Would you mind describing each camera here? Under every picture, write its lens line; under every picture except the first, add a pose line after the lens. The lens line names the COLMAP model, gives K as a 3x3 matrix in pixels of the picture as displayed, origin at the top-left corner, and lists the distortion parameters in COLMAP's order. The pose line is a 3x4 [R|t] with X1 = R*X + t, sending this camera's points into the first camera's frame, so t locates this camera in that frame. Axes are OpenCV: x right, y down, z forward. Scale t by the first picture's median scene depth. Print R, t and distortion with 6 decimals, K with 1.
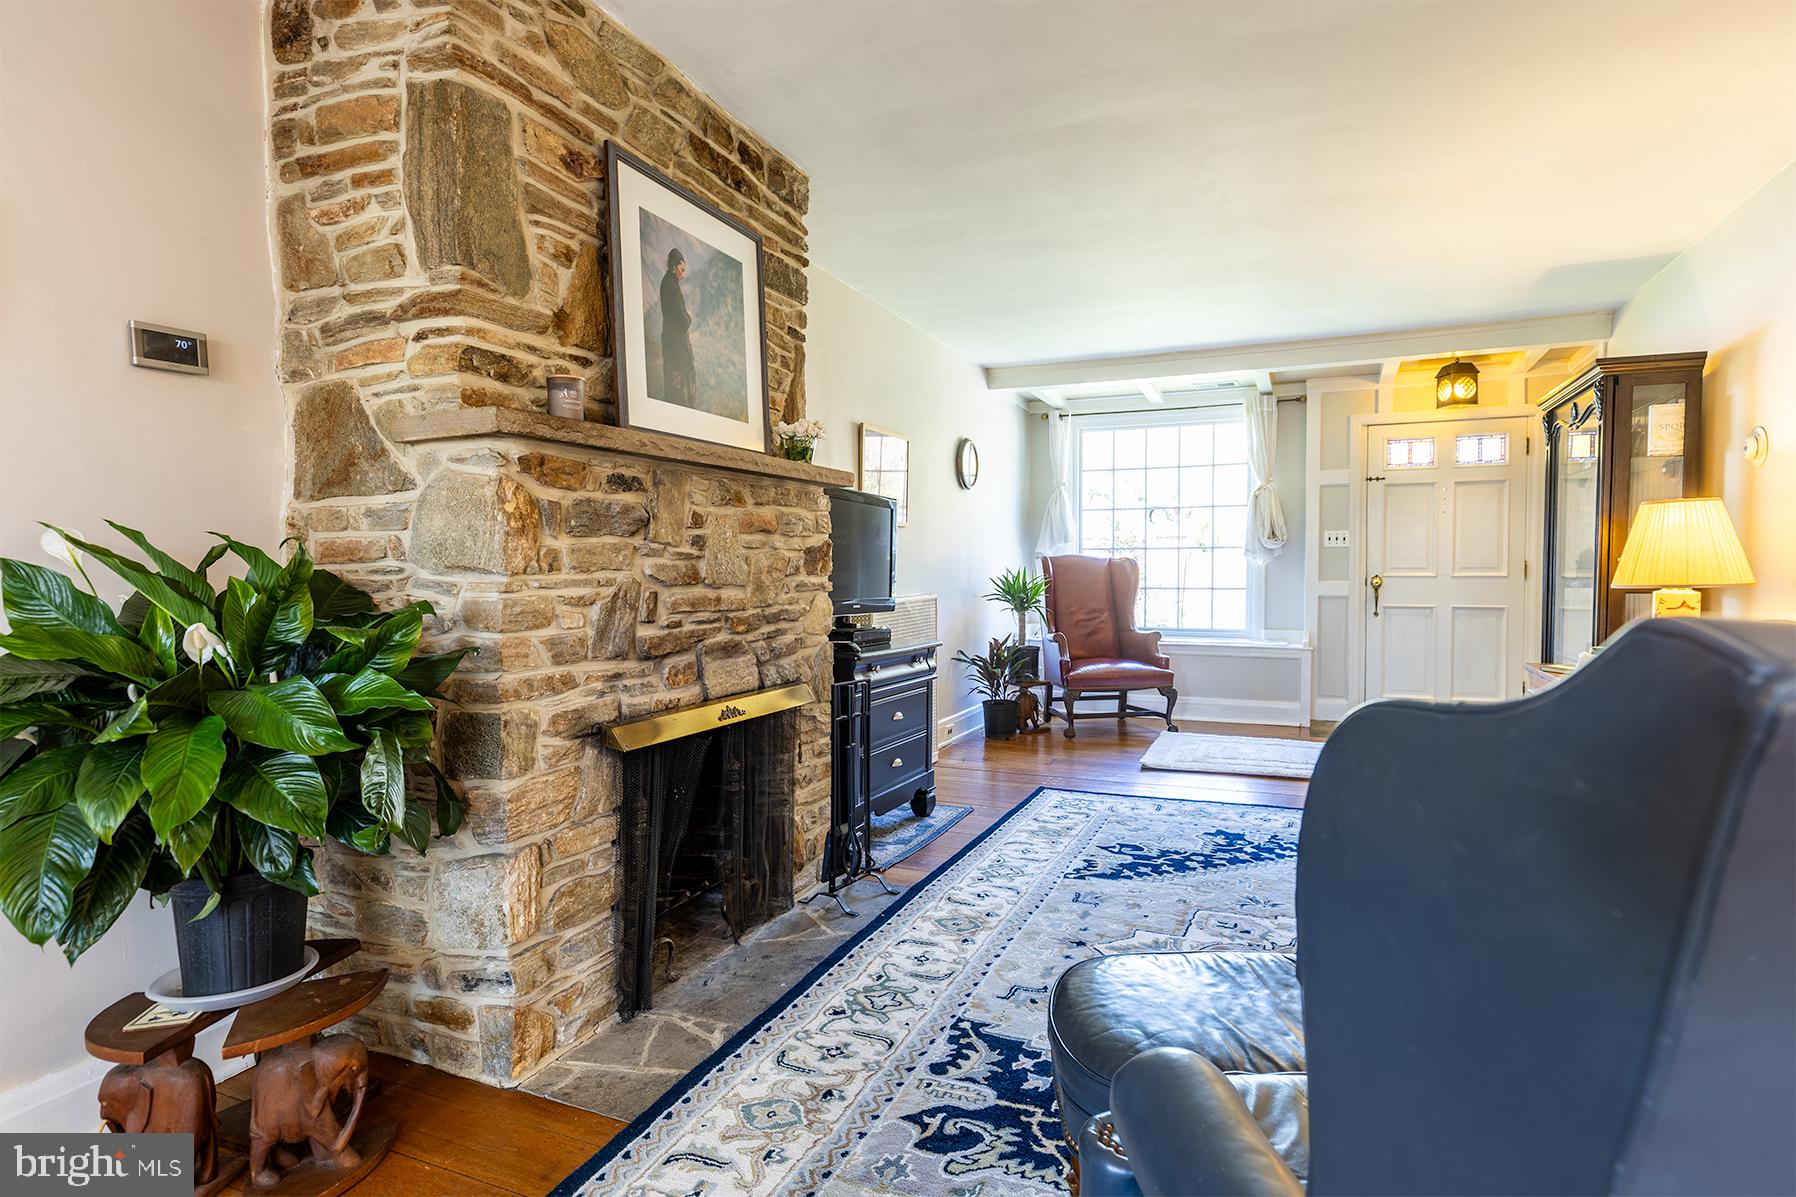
lens RADIAL K [[938.4, 0, 898.1], [0, 938.4, 592.9], [0, 0, 1]] dist [0.000316, -0.000071]
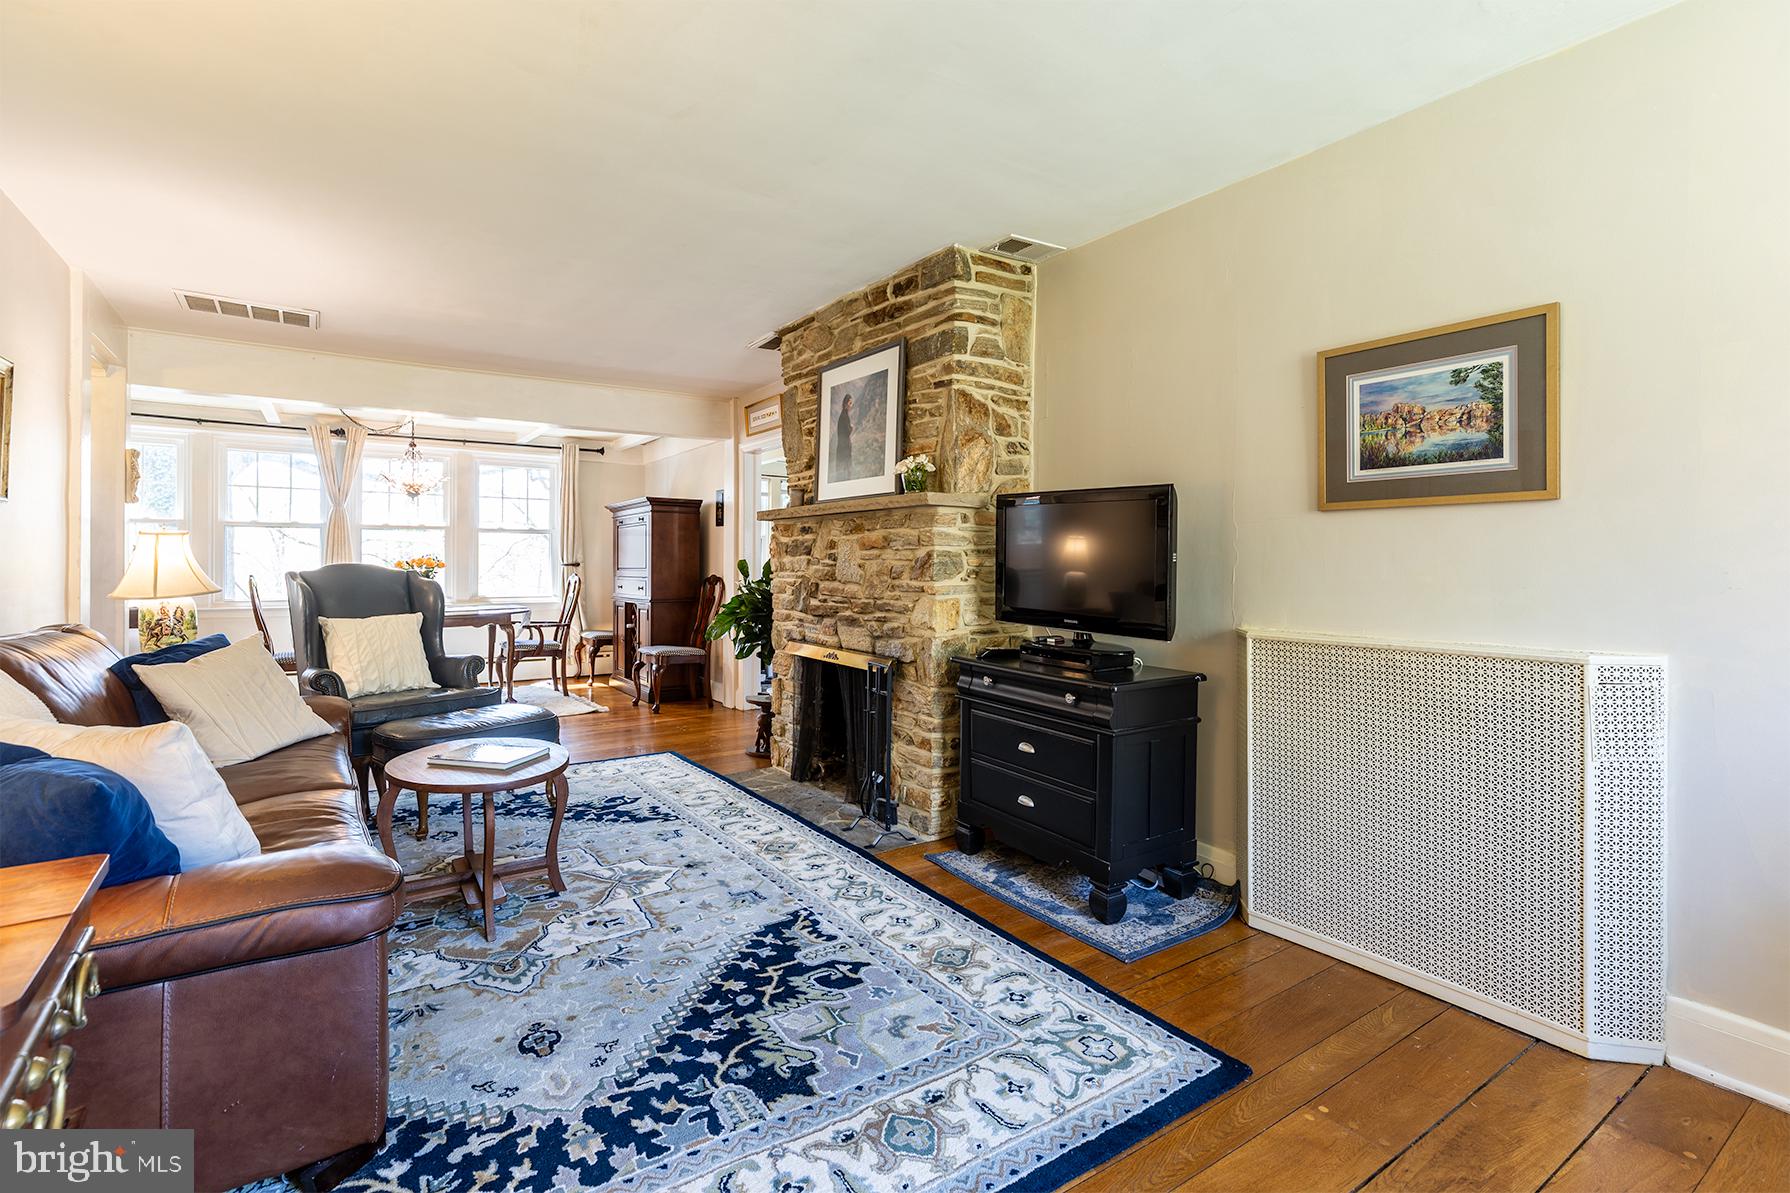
lens RADIAL K [[844.0, 0, 894.3], [0, 844.0, 556.9], [0, 0, 1]] dist [0.005230, 0.000100]
pose [[-0.529787, 0.000372, -0.848130, 0.874666], [-0.026388, 0.999509, 0.016921, -0.067603], [0.847720, 0.031345, -0.529517, 1.560509]]
